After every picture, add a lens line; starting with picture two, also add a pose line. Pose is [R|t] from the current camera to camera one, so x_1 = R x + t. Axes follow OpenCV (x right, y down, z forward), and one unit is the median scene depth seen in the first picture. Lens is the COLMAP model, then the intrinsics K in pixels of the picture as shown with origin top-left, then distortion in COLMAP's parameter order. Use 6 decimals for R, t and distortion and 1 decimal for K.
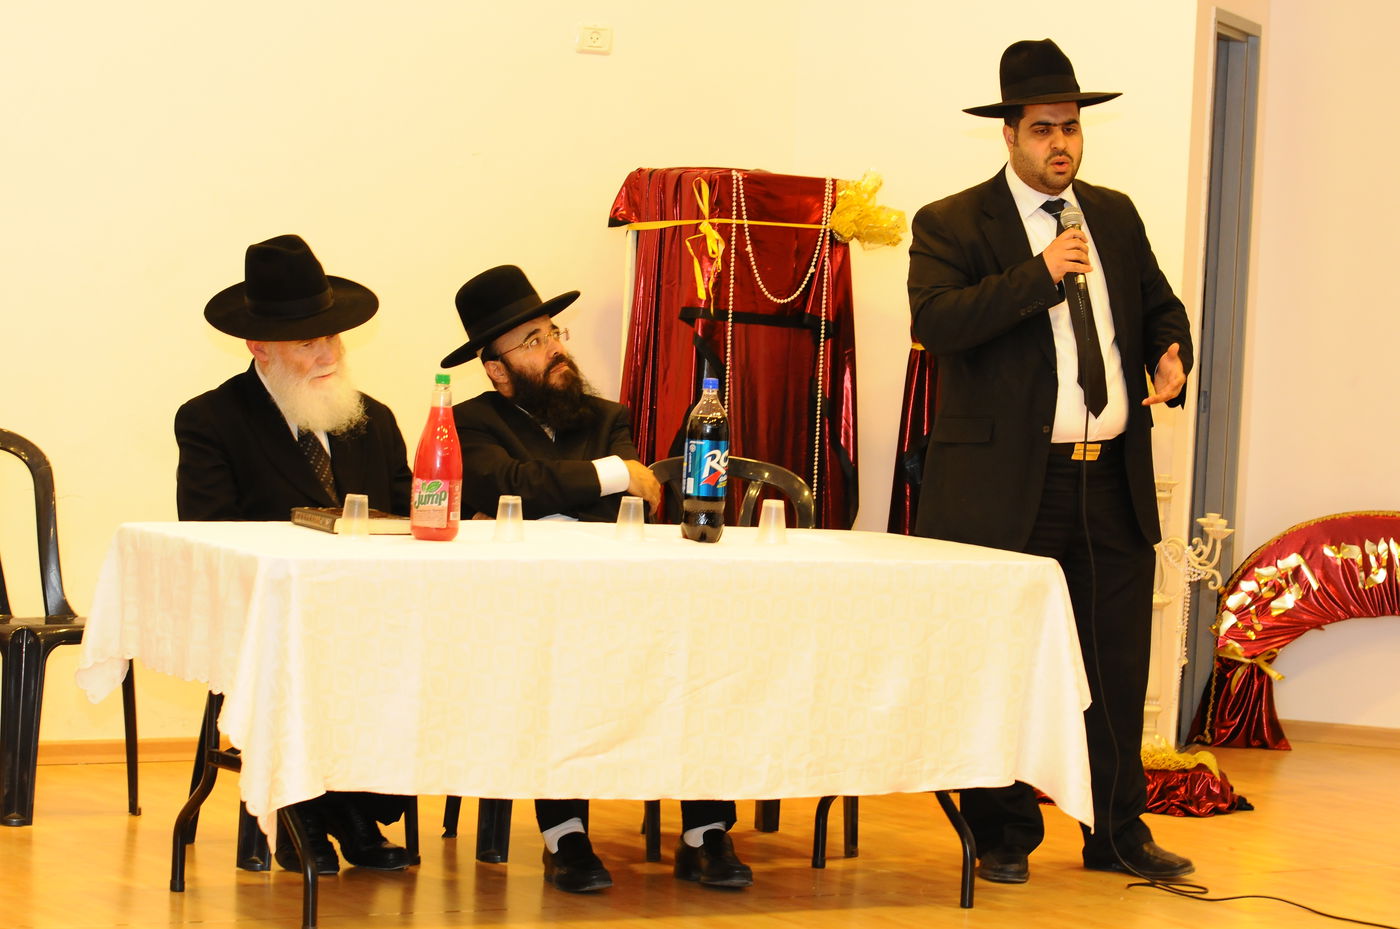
lens RADIAL K [[4349.3, 0, 700.0], [0, 4349.3, 464.5], [0, 0, 1]] dist [-0.037821, -14.597491]
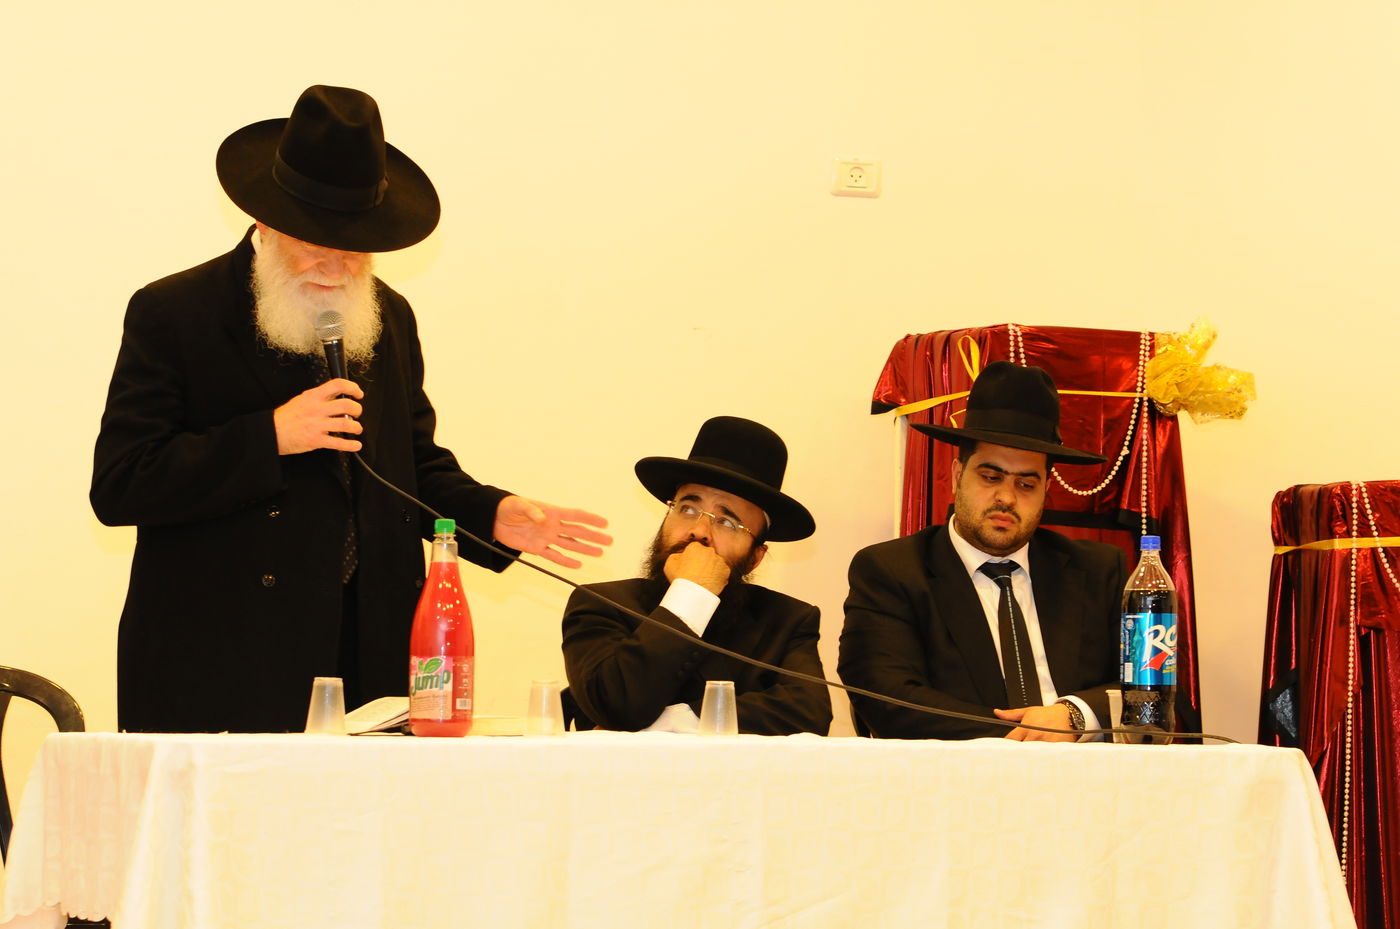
lens RADIAL K [[5506.0, 0, 700.0], [0, 5506.0, 464.5], [0, 0, 1]] dist [-0.024773, 0.289135]
pose [[0.982794, -0.047547, -0.178481, 0.125605], [0.028751, 0.993902, -0.106457, 0.058522], [0.182454, 0.099494, 0.978167, 0.043759]]
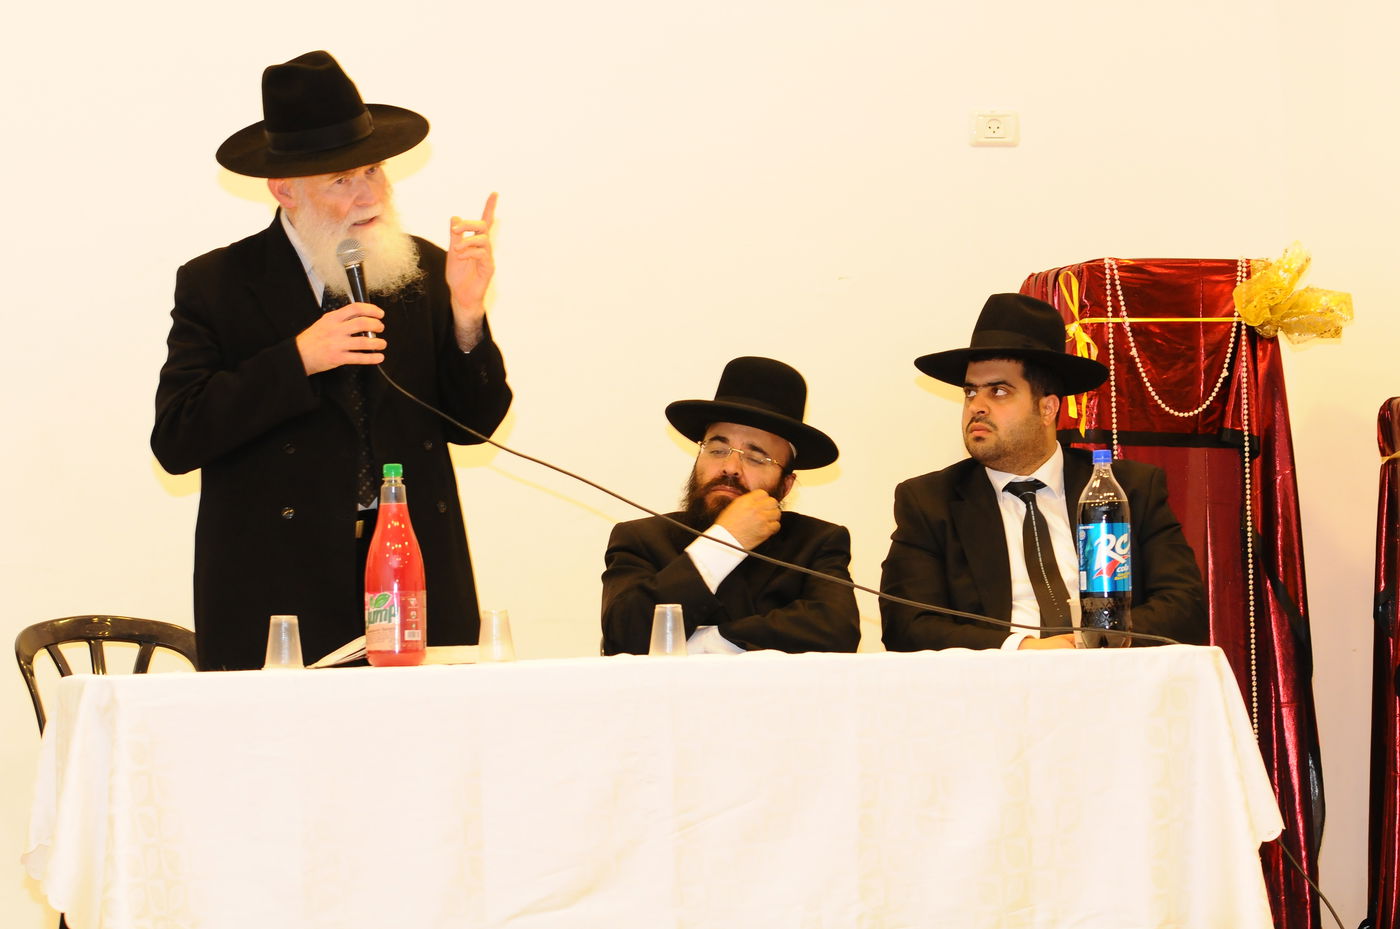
lens RADIAL K [[5036.1, 0, 700.0], [0, 5036.1, 464.5], [0, 0, 1]] dist [-0.103515, -3.513780]
pose [[0.934275, -0.090683, -0.344829, 0.255728], [0.056239, 0.992490, -0.108634, 0.067799], [0.352091, 0.082101, 0.932358, 0.103270]]
